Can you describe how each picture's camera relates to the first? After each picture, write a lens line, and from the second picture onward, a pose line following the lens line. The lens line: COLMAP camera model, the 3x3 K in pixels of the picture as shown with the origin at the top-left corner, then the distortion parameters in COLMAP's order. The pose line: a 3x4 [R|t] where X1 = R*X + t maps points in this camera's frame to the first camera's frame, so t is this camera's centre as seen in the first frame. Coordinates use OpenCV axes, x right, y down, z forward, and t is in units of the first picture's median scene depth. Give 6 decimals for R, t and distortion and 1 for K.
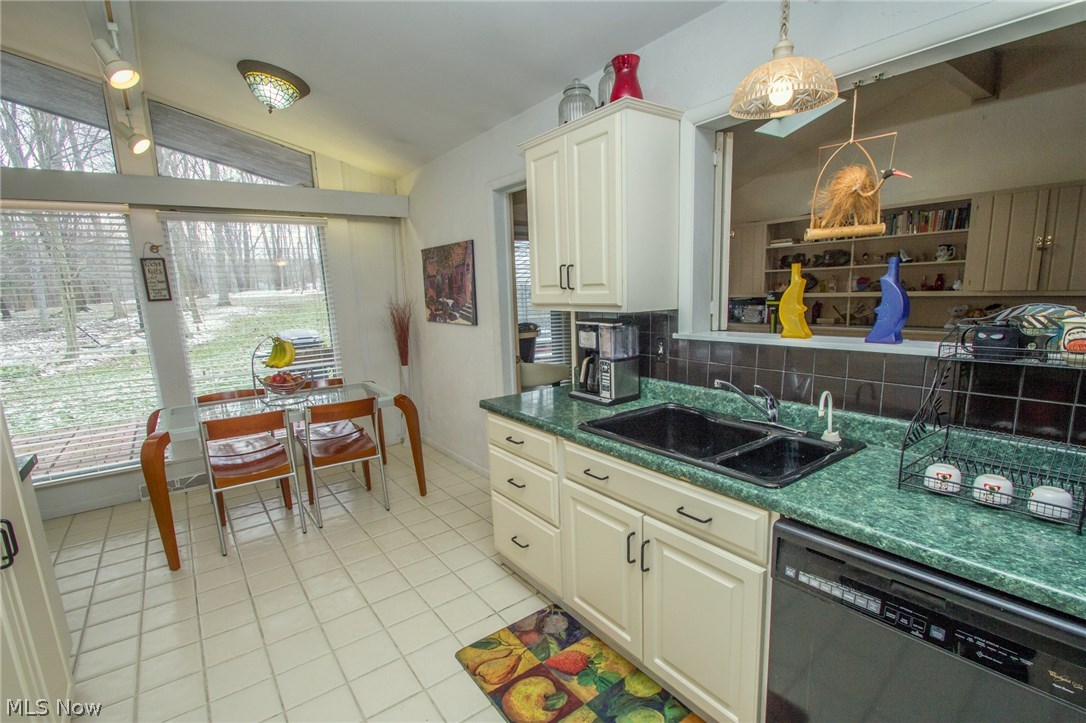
lens RADIAL K [[507.1, 0, 551.4], [0, 507.1, 385.4], [0, 0, 1]] dist [0.012448, -0.015182]
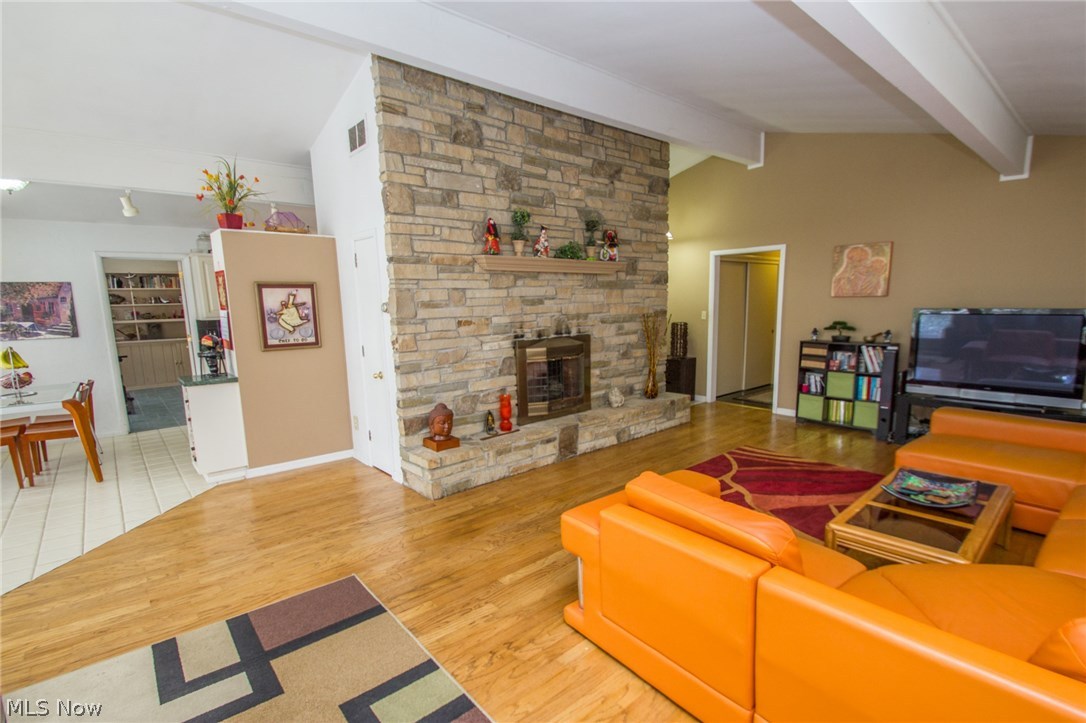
lens RADIAL K [[507.1, 0, 551.4], [0, 507.1, 385.4], [0, 0, 1]] dist [0.012448, -0.015182]
pose [[-0.079165, -0.132374, 0.988033, -2.779870], [0.210474, 0.966581, 0.146364, 0.153959], [-0.974389, 0.219542, -0.048658, -0.441572]]
